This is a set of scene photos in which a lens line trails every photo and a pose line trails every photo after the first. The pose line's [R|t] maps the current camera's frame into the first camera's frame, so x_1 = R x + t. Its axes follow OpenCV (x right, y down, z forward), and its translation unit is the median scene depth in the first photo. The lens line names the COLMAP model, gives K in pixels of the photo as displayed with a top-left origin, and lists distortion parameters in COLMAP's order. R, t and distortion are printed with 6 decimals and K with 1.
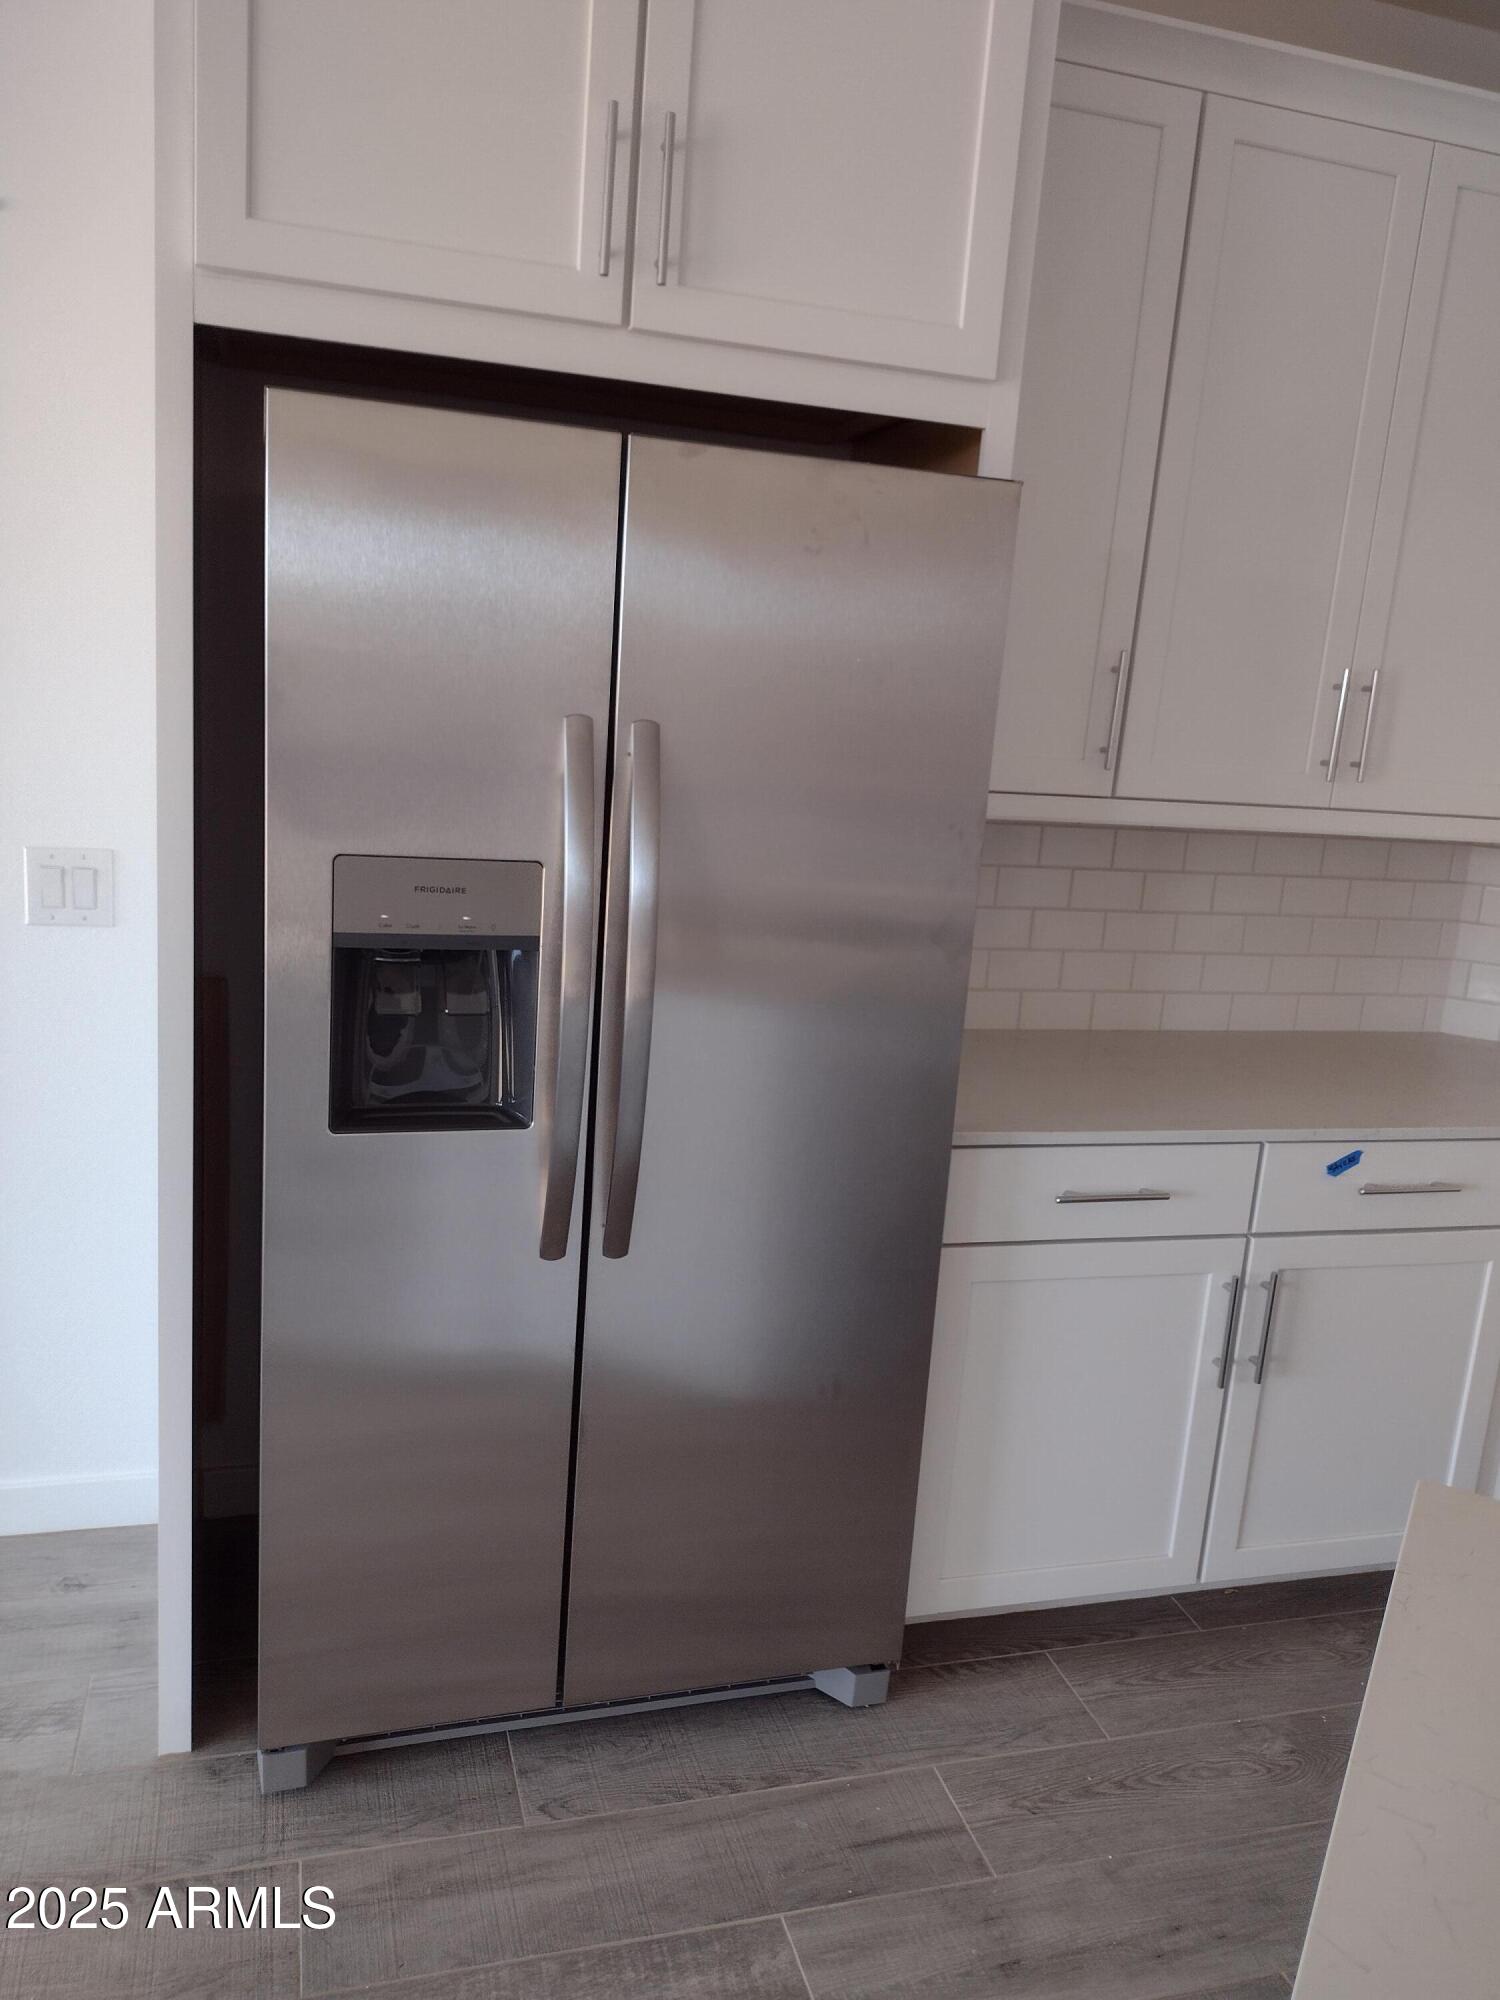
lens RADIAL K [[1556.7, 0, 750.0], [0, 1556.7, 1000.0], [0, 0, 1]] dist [0.045842, -0.004769]
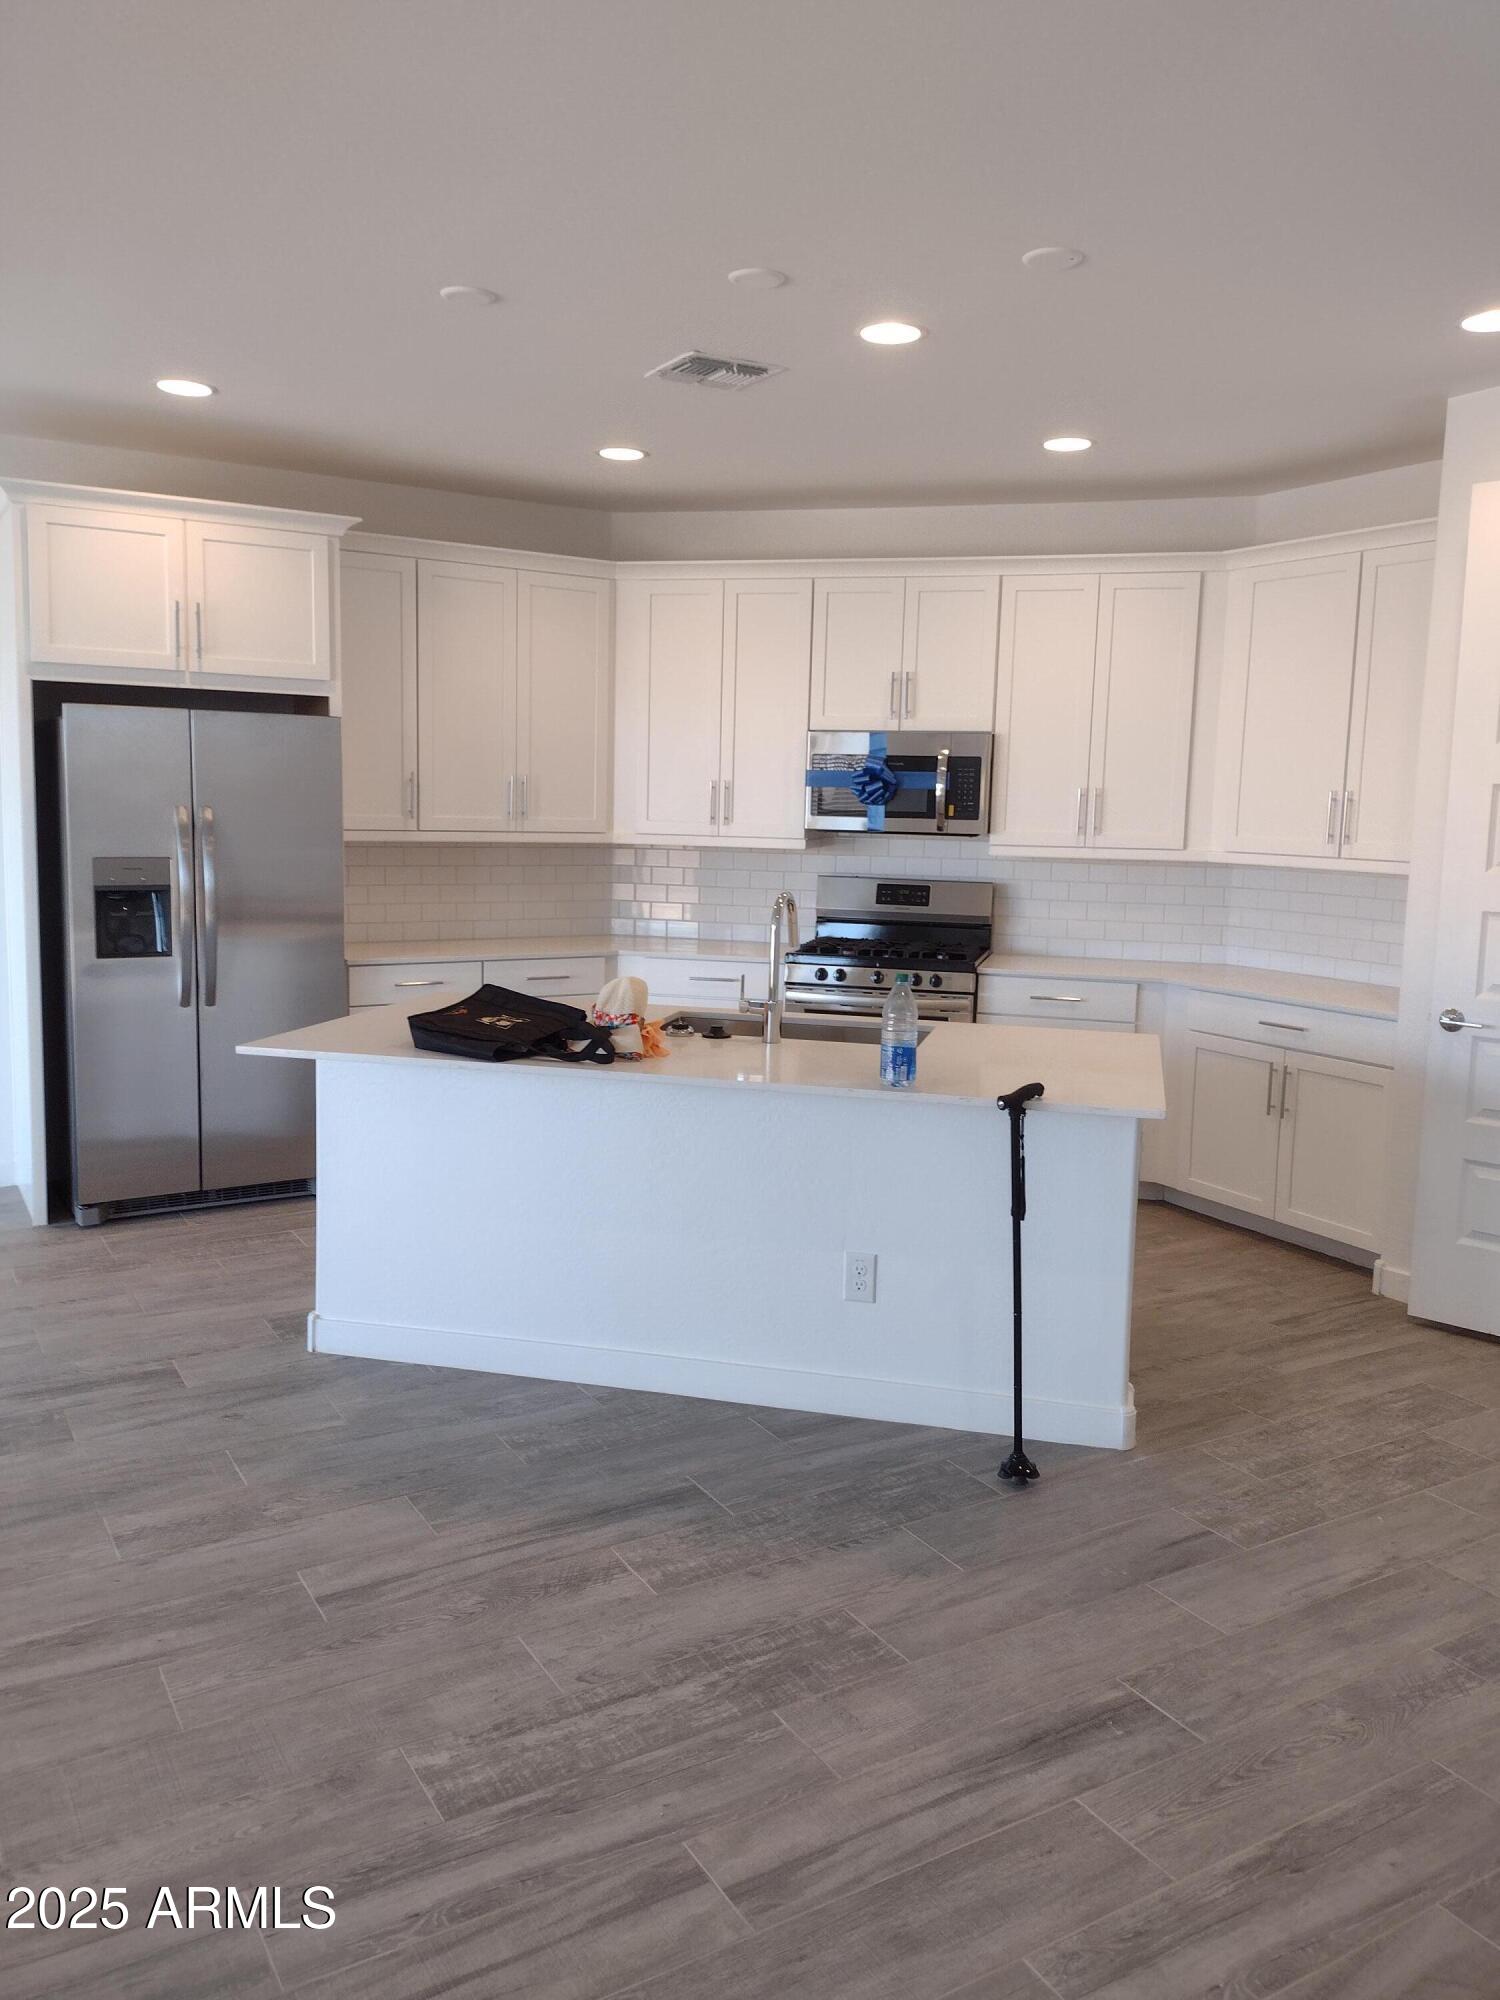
lens RADIAL K [[1556.7, 0, 750.0], [0, 1556.7, 1000.0], [0, 0, 1]] dist [0.045842, -0.004769]
pose [[0.962768, -0.082528, 0.257424, 0.116603], [0.102194, 0.992706, -0.063956, 0.423694], [-0.250269, 0.087882, 0.964180, -1.843549]]
